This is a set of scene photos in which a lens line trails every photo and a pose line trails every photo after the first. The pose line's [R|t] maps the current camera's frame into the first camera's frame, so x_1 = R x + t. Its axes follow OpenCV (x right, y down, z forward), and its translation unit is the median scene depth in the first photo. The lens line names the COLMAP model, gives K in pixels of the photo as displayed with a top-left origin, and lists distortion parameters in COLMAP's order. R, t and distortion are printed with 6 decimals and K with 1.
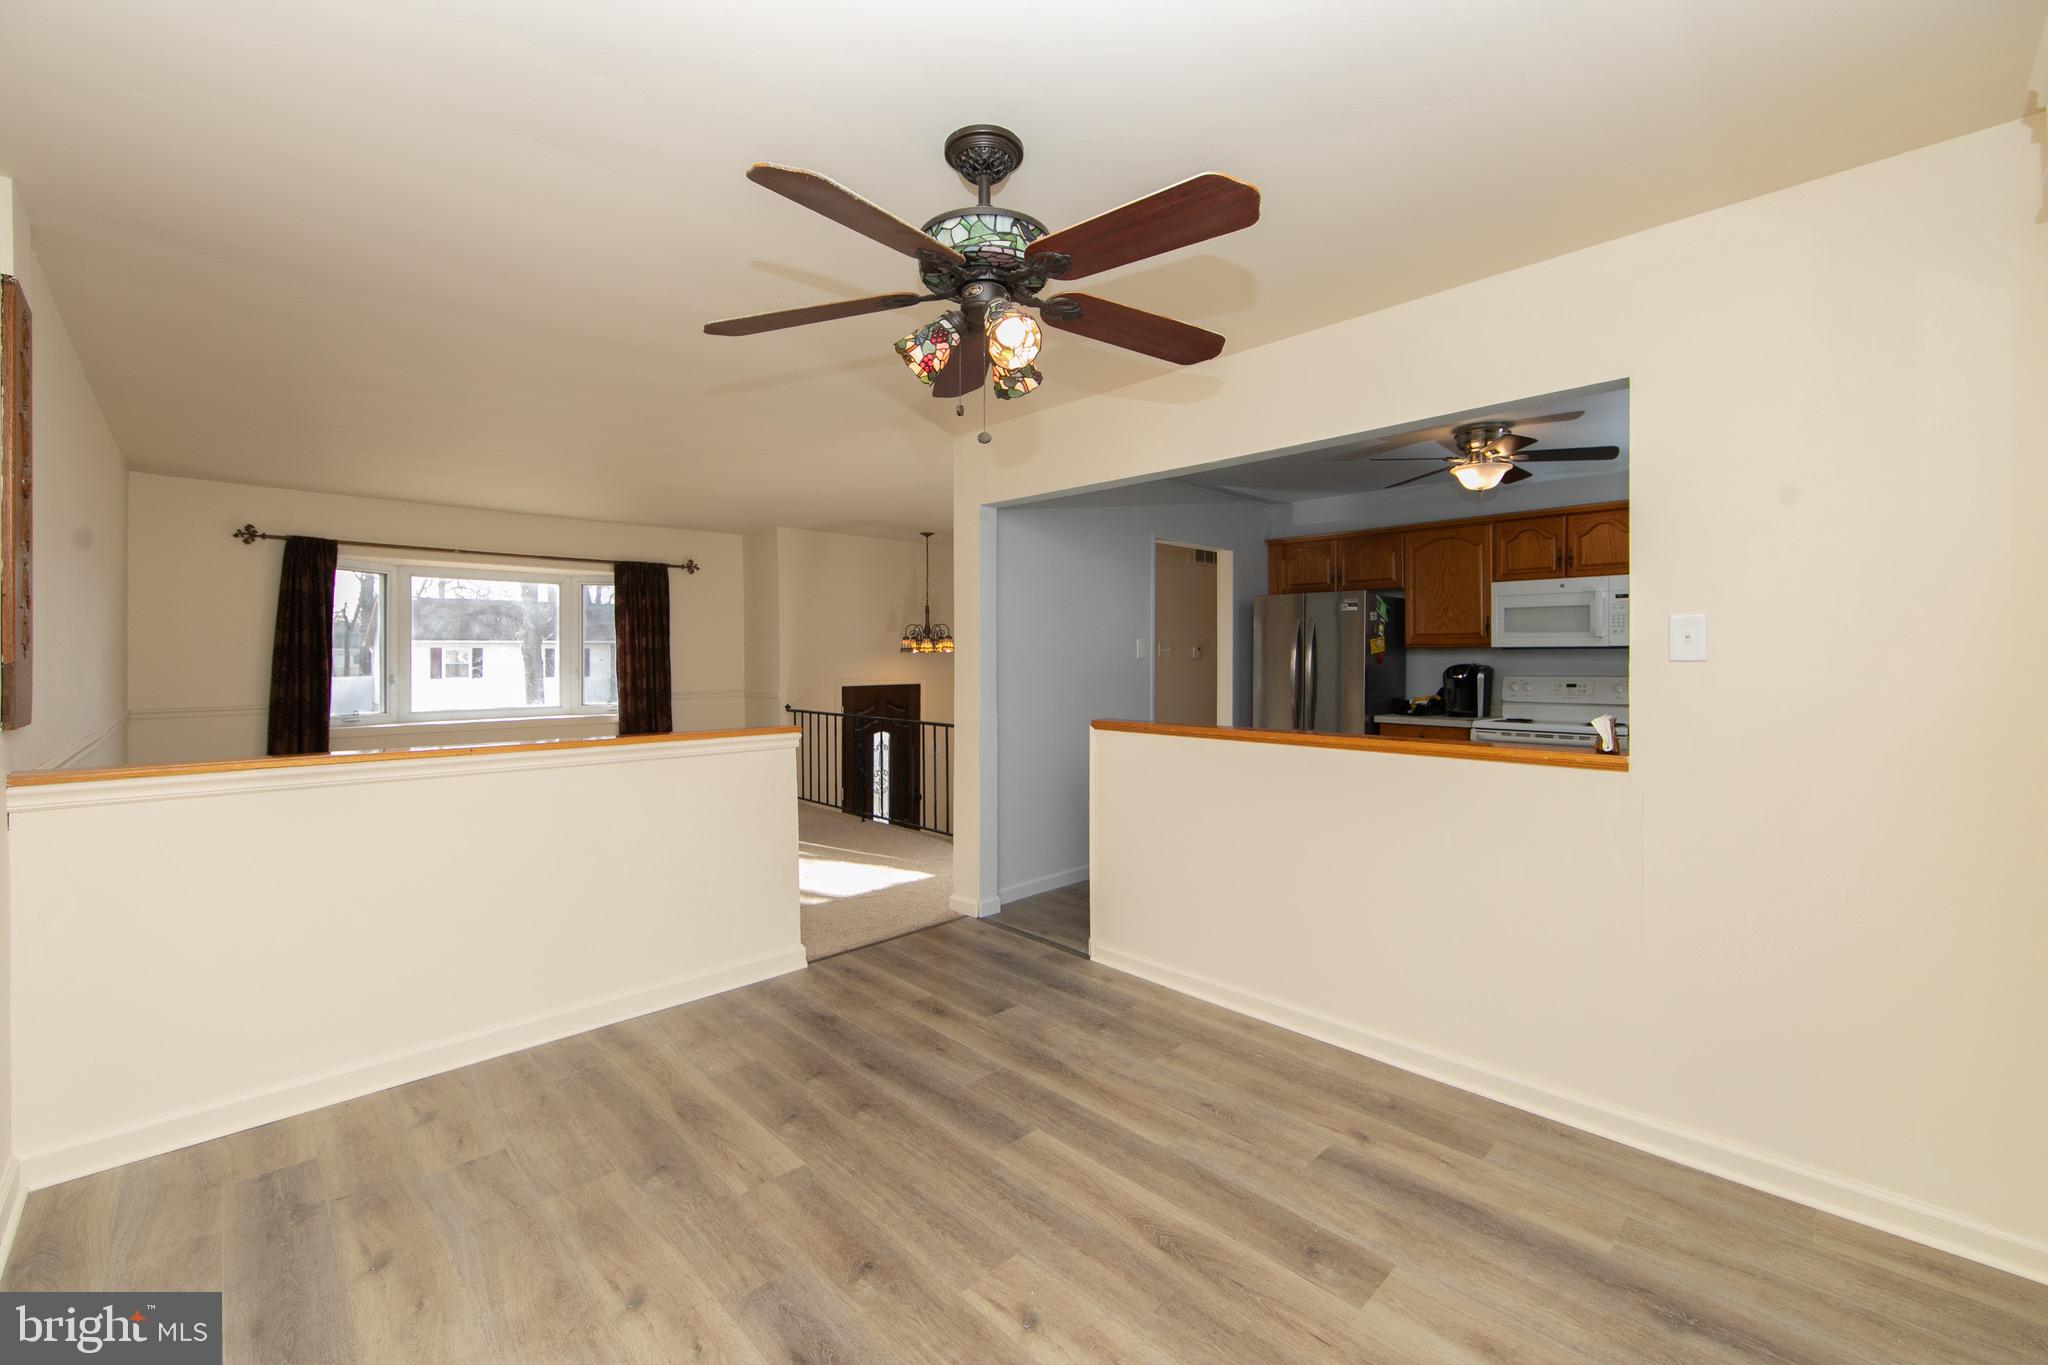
lens RADIAL K [[827.4, 0, 1023.5], [0, 827.4, 674.3], [0, 0, 1]] dist [0.000369, -0.000124]
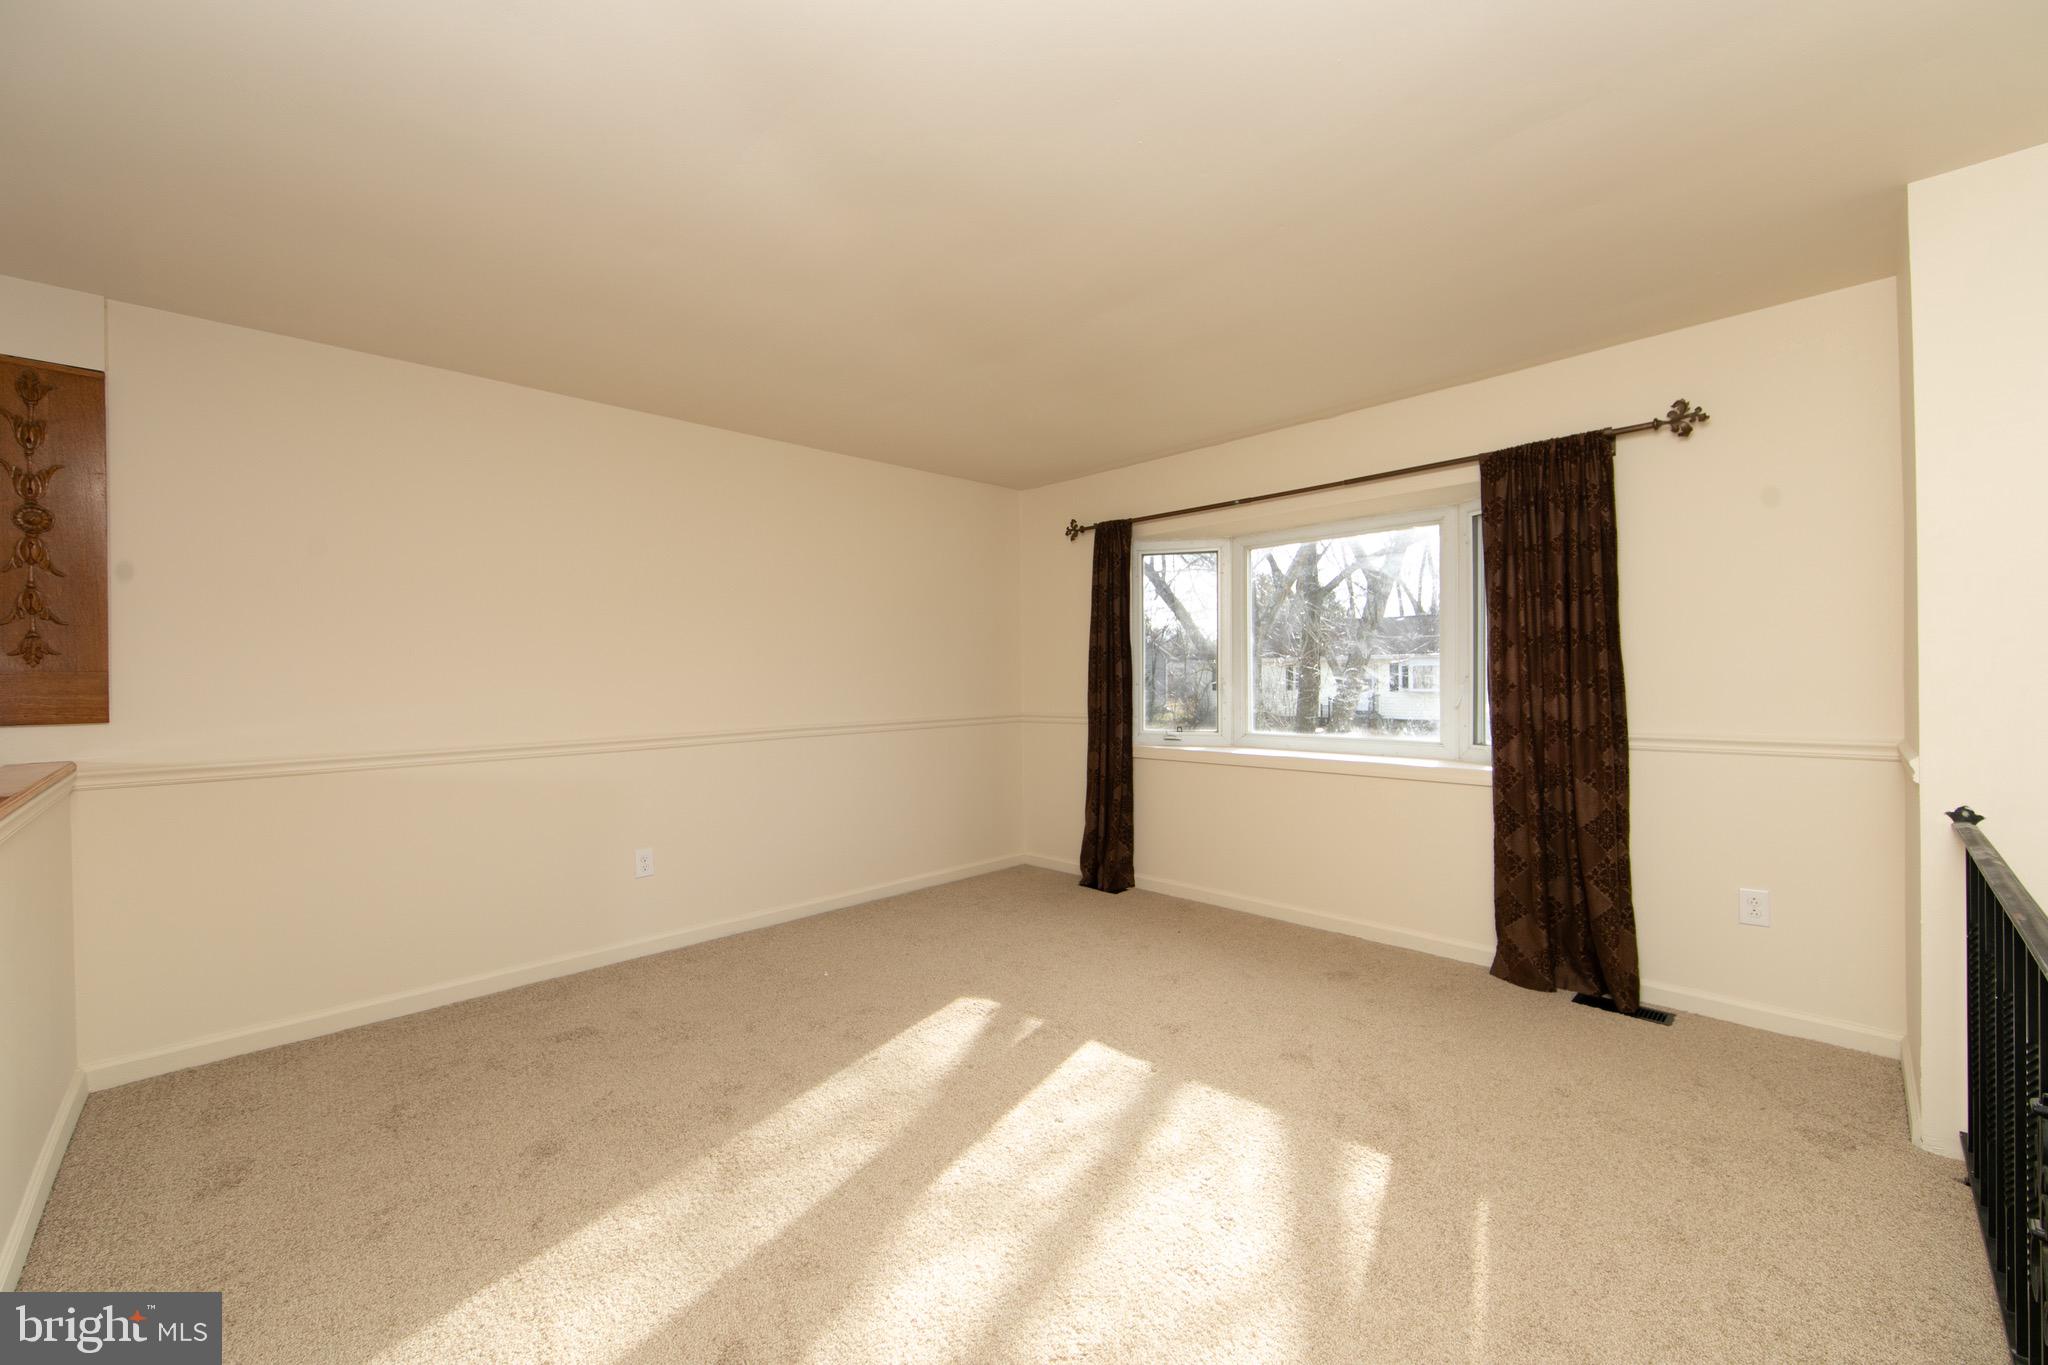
lens RADIAL K [[803.1, 0, 1024.0], [0, 803.1, 682.5], [0, 0, 1]] dist [-0.001742, -0.000162]
pose [[-0.005523, 0.016332, -0.999851, -0.055018], [-0.007474, 0.999838, 0.016373, -0.028944], [0.999957, 0.007563, -0.005401, 2.468689]]
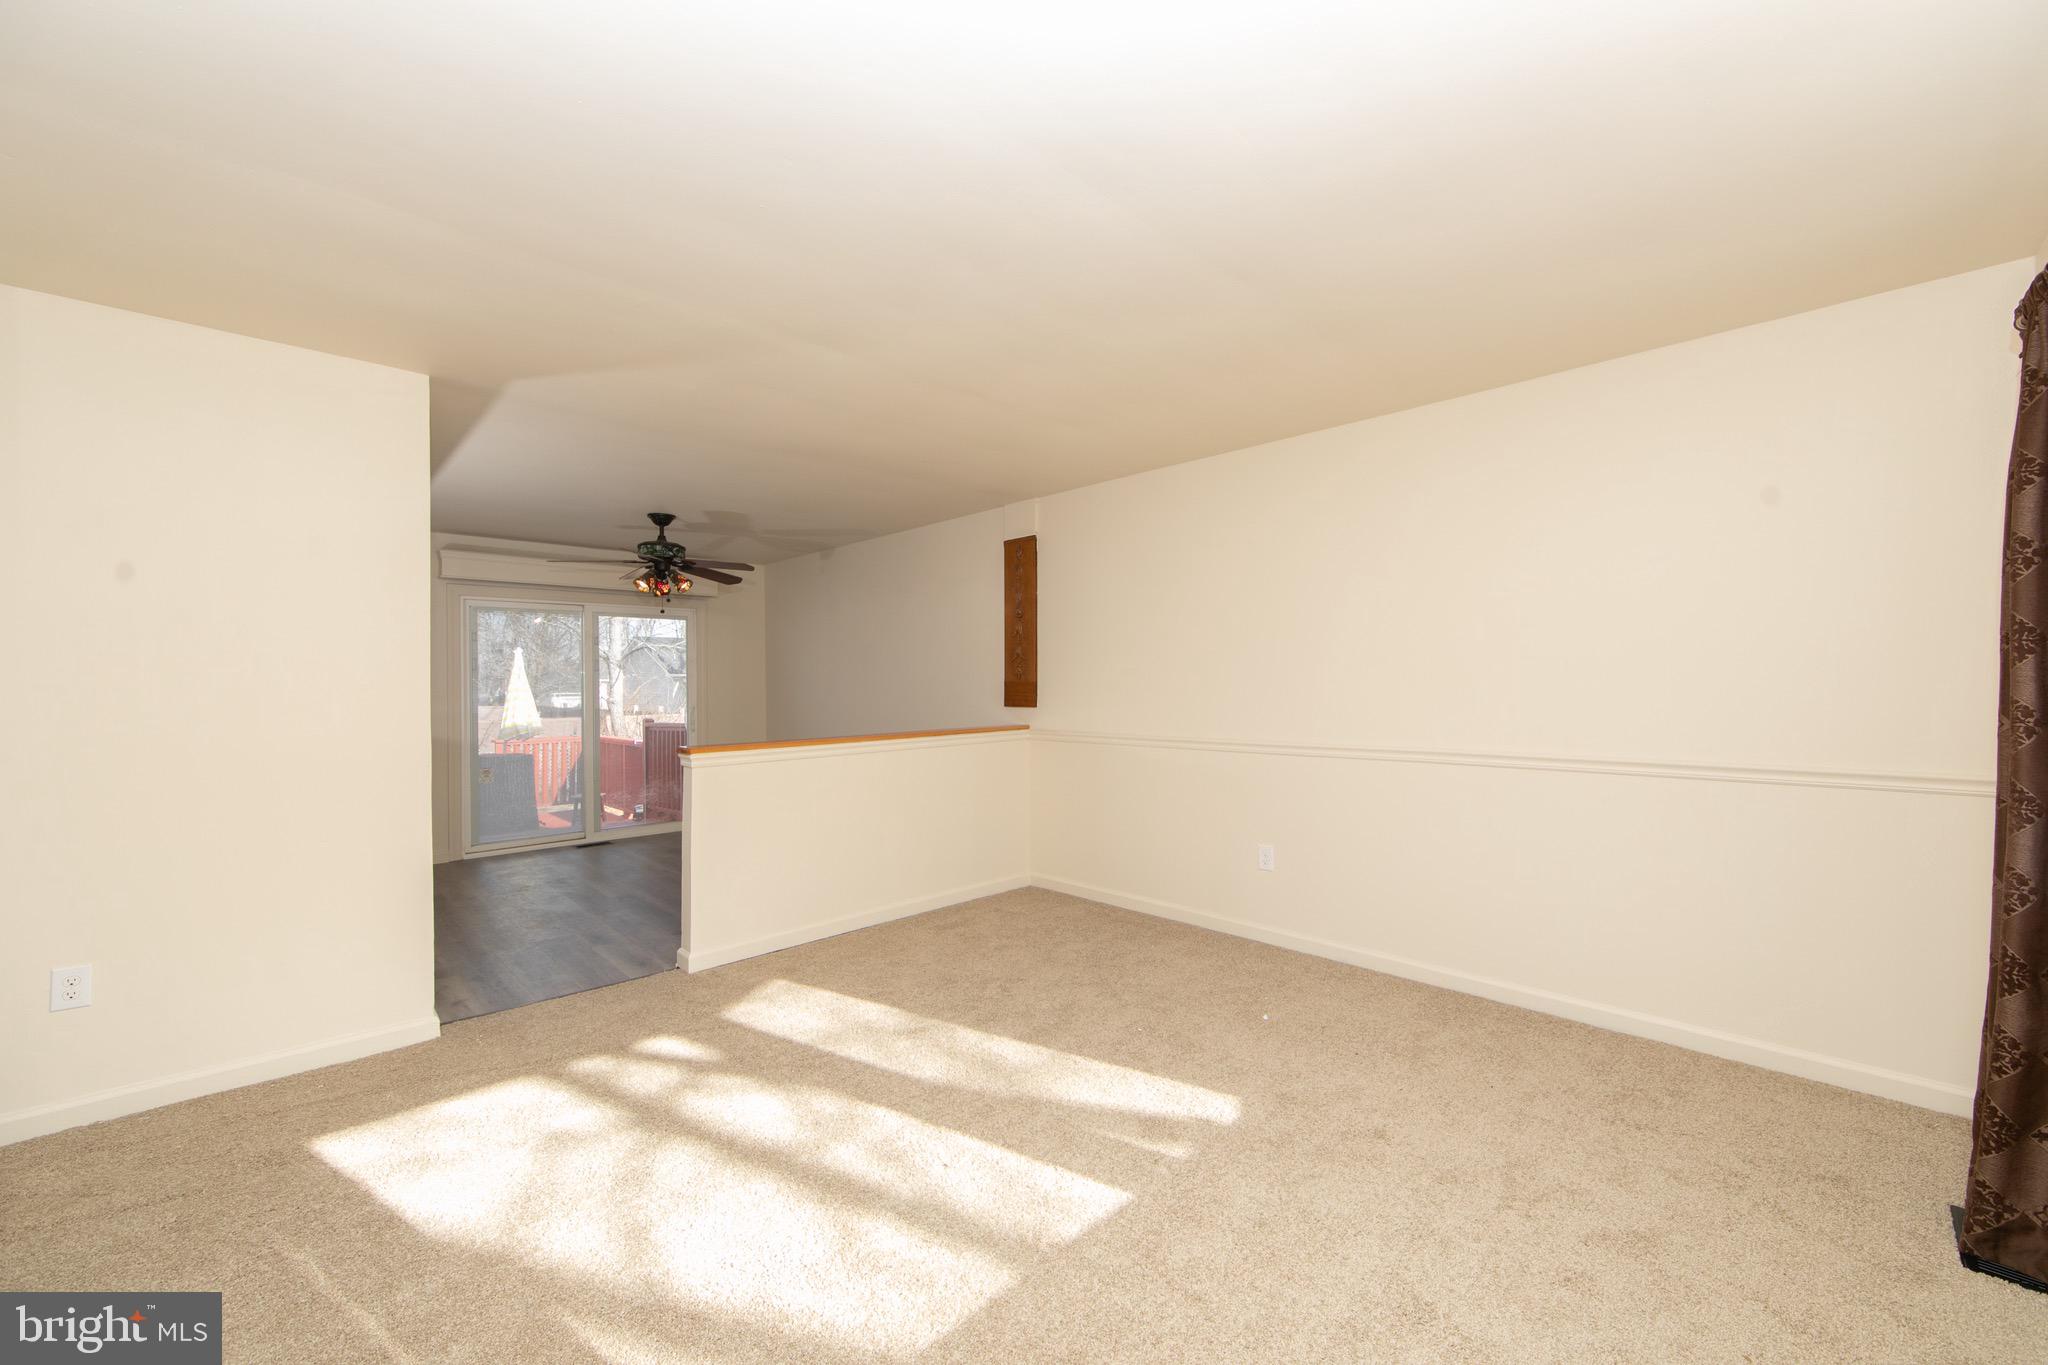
lens RADIAL K [[803.1, 0, 1024.0], [0, 803.1, 682.5], [0, 0, 1]] dist [-0.001742, -0.000162]
pose [[-0.999783, 0.013716, 0.015658, -1.323817], [0.014054, 0.999665, 0.021732, -0.067063], [-0.015355, 0.021948, -0.999641, 3.598176]]
